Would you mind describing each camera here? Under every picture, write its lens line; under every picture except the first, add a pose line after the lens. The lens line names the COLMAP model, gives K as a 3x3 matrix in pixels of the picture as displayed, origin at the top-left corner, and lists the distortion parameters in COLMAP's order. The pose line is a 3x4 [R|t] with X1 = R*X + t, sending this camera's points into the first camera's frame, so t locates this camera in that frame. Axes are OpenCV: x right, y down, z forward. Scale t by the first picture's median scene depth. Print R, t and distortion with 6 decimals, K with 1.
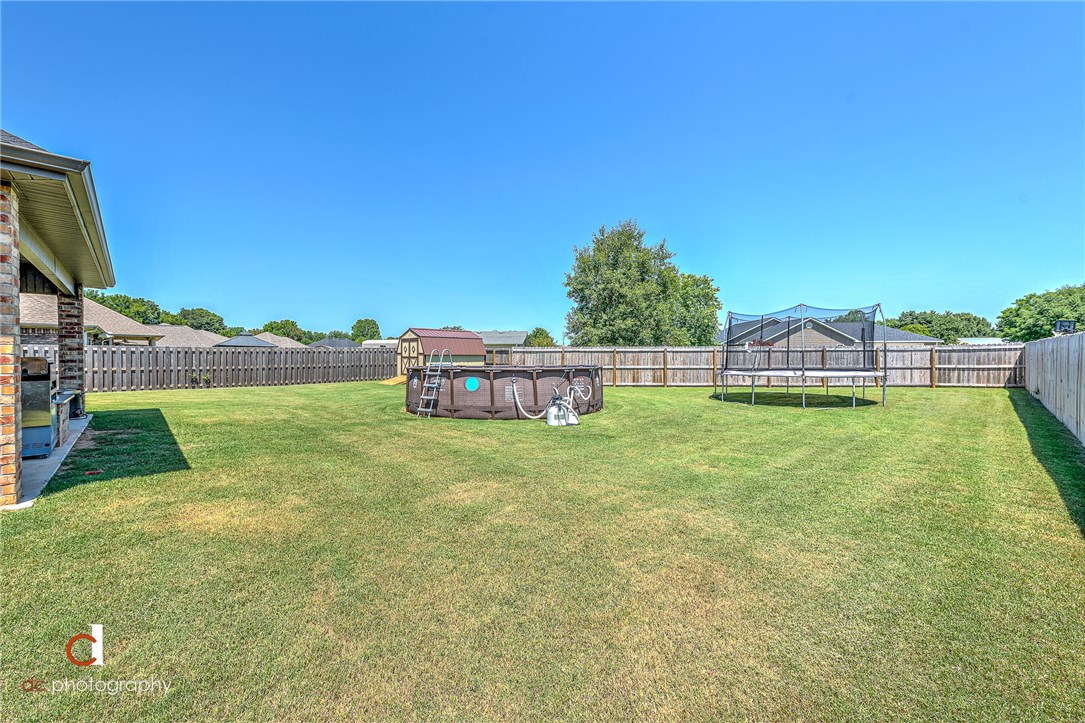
lens RADIAL K [[424.2, 0, 550.0], [0, 424.2, 355.9], [0, 0, 1]] dist [0.010059, -0.000848]
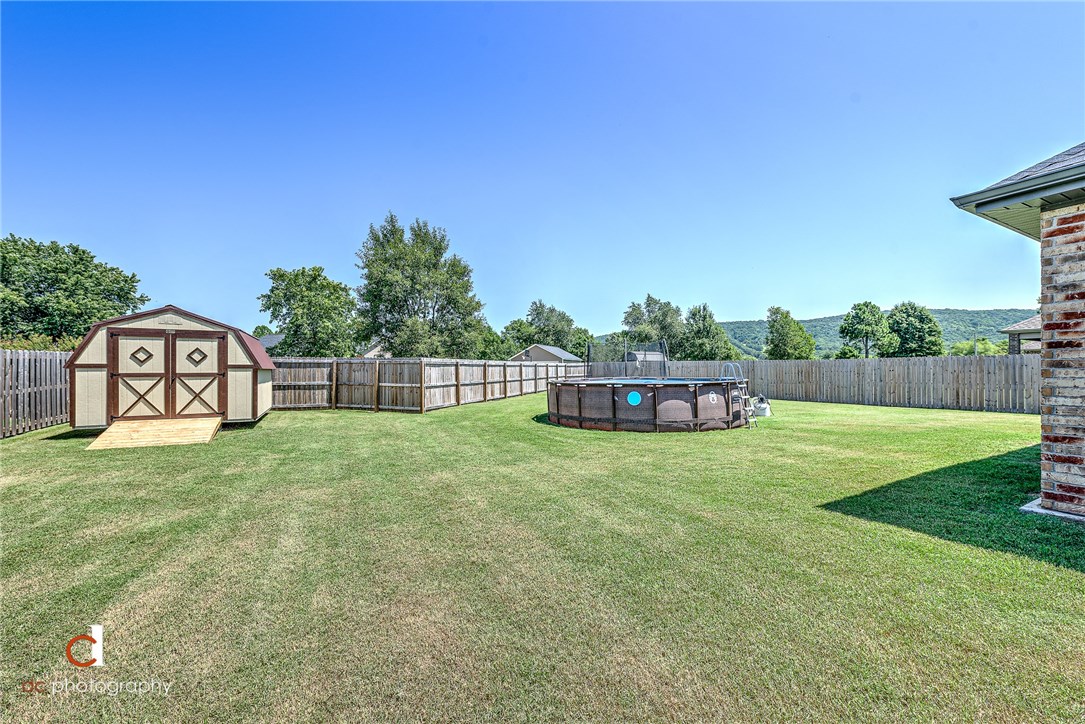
lens RADIAL K [[424.2, 0, 540.8], [0, 424.2, 373.5], [0, 0, 1]] dist [0.010059, -0.000848]
pose [[0.284604, -0.011577, 0.958575, -0.643140], [0.005119, 0.999931, 0.010557, -0.000732], [-0.958631, 0.001902, 0.284644, 0.540389]]
